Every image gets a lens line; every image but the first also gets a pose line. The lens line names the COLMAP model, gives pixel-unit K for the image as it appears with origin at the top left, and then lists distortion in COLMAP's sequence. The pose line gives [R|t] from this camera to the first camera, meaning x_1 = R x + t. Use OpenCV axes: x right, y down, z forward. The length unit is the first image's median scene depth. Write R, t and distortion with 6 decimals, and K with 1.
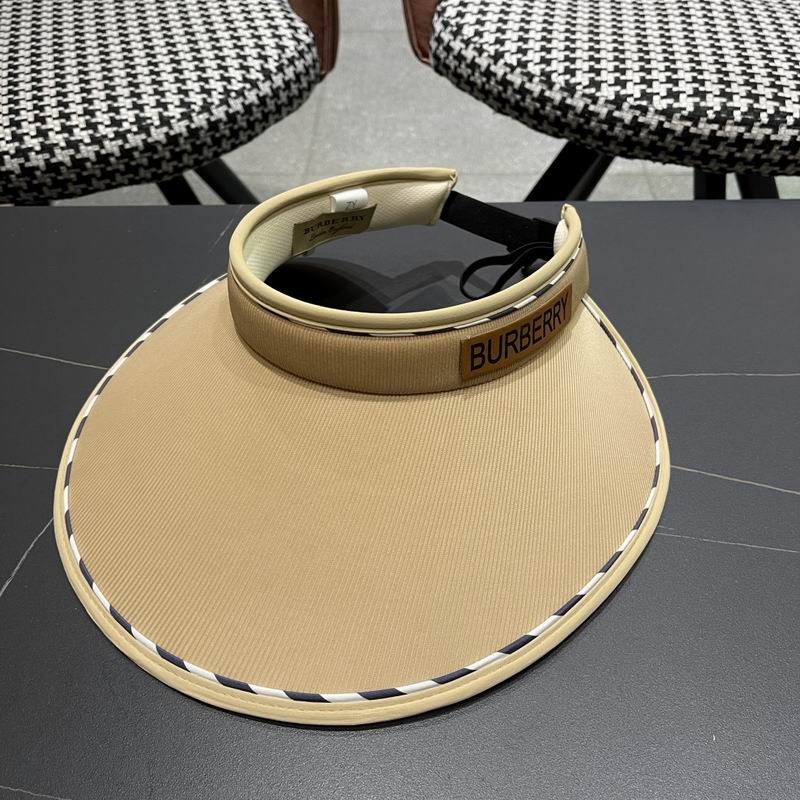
lens RADIAL K [[788.1, 0, 405.1], [0, 788.1, 408.4], [0, 0, 1]] dist [0.015464, 0.000000]
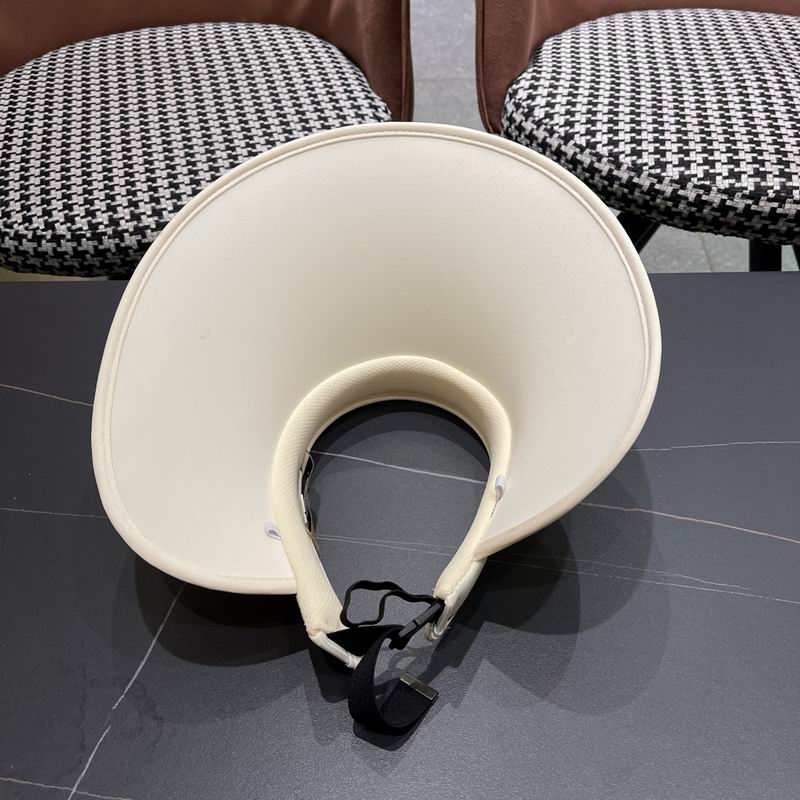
lens RADIAL K [[788.1, 0, 396.0], [0, 788.1, 409.5], [0, 0, 1]] dist [0.015464, 0.000000]
pose [[0.998576, 0.004480, -0.053156, -0.058264], [-0.005839, 0.999659, -0.025445, -0.041404], [0.053023, 0.025719, 0.998262, -0.086464]]
